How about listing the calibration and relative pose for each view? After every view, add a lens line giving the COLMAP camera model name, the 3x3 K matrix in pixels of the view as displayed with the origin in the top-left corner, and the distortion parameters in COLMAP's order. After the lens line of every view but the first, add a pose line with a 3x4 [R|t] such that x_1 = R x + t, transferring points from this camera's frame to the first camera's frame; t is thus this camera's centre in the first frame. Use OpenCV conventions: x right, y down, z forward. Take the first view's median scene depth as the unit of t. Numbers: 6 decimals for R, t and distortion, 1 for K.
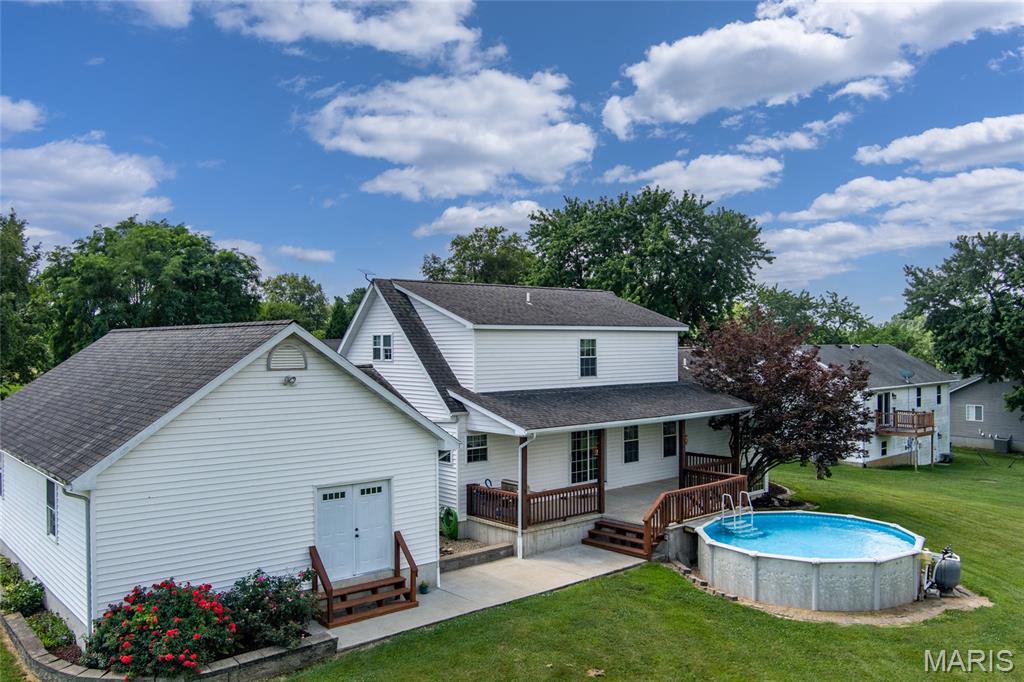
lens RADIAL K [[818.8, 0, 519.6], [0, 818.8, 342.9], [0, 0, 1]] dist [-0.009552, -0.009714]
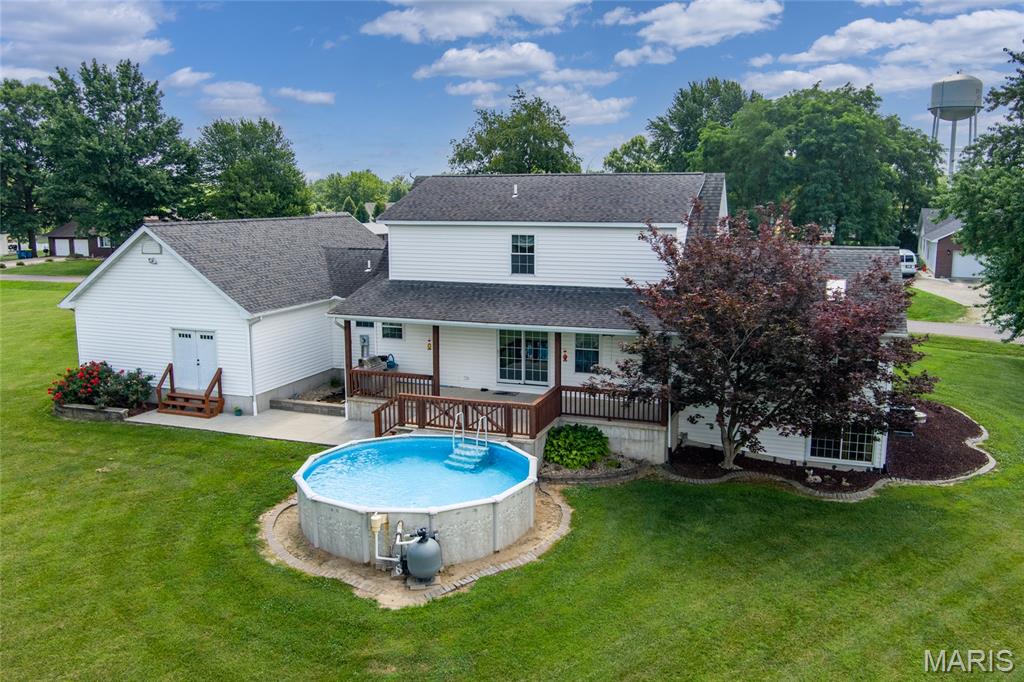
lens RADIAL K [[818.8, 0, 518.6], [0, 818.8, 335.0], [0, 0, 1]] dist [-0.009552, -0.009714]
pose [[0.458078, 0.151040, -0.875986, 0.941737], [0.001803, 0.985299, 0.170831, -0.053080], [0.888910, -0.079834, 0.451072, 0.563385]]
